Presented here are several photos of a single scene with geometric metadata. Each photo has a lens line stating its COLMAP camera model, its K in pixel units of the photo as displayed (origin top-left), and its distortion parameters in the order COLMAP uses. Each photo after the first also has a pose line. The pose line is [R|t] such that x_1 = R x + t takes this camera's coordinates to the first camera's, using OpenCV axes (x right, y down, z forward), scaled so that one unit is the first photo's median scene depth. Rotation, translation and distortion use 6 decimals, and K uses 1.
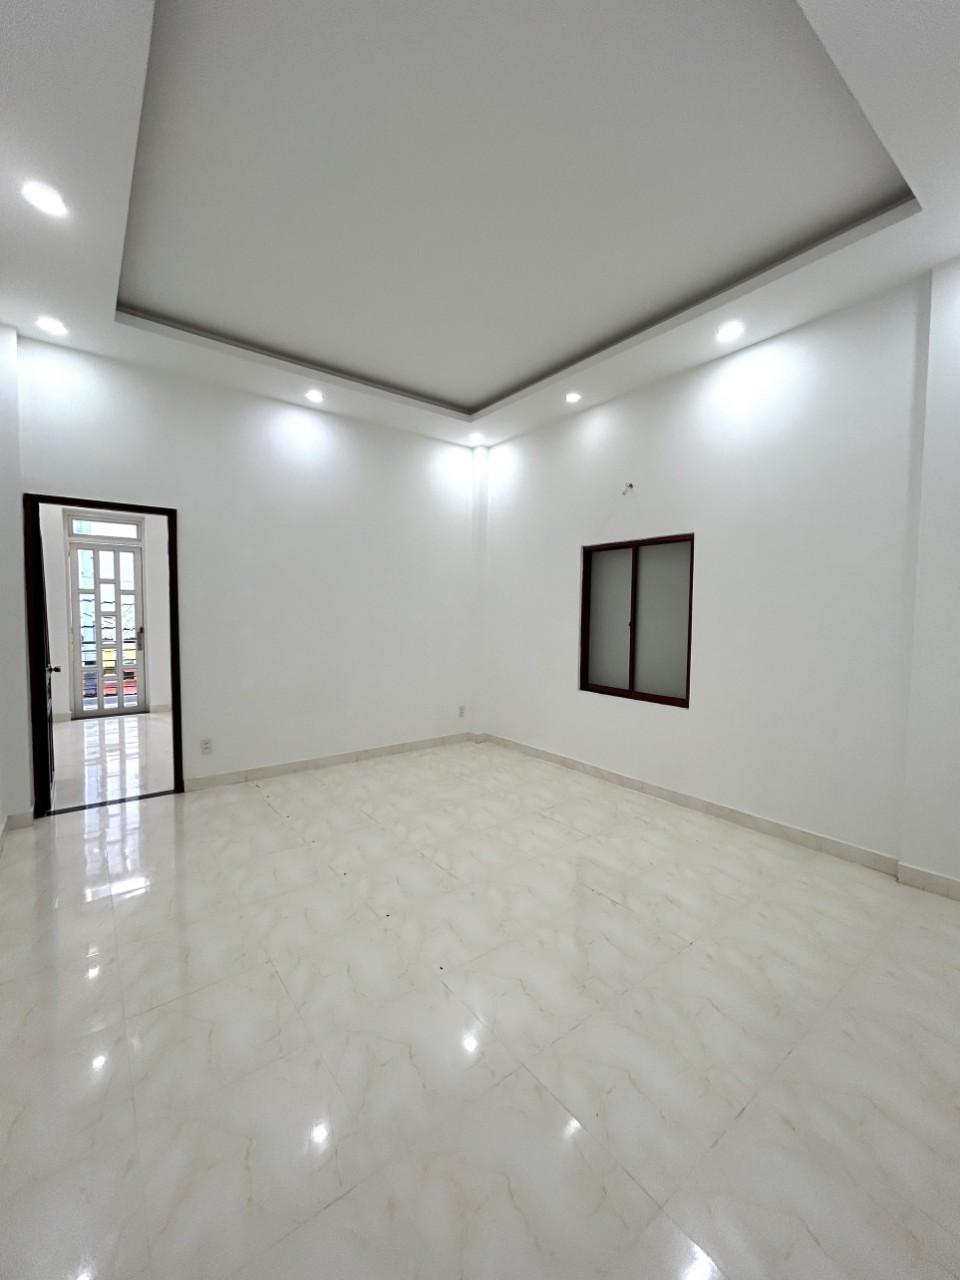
lens RADIAL K [[517.9, 0, 480.0], [0, 517.9, 640.0], [0, 0, 1]] dist [0.001407, 0.000466]
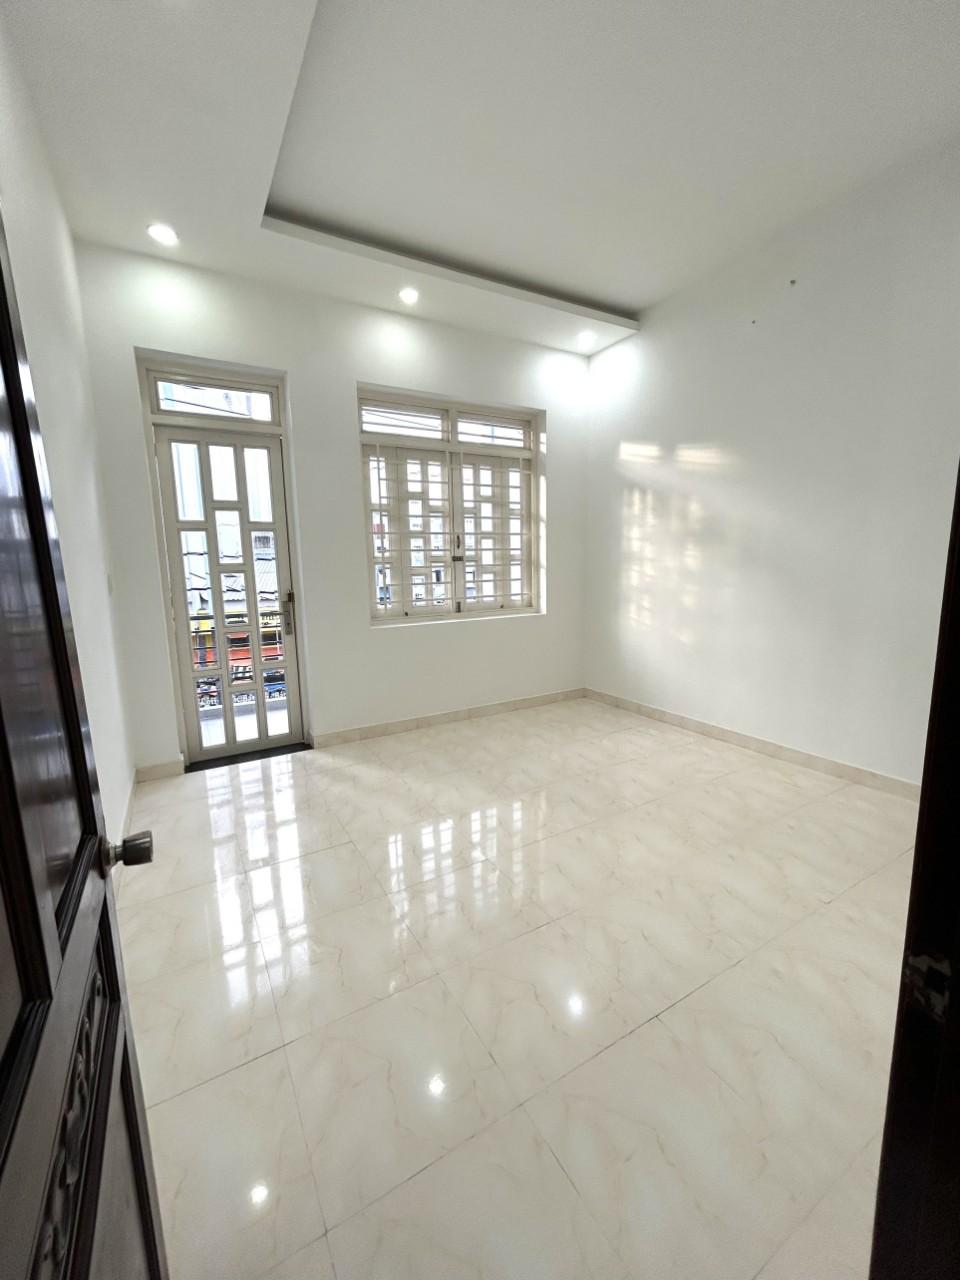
lens RADIAL K [[517.9, 0, 480.0], [0, 517.9, 640.0], [0, 0, 1]] dist [0.001407, 0.000466]
pose [[0.991237, 0.011789, -0.131566, -0.391104], [0.003907, 0.992956, 0.118416, -0.038555], [0.132036, -0.117892, 0.984209, 0.497482]]
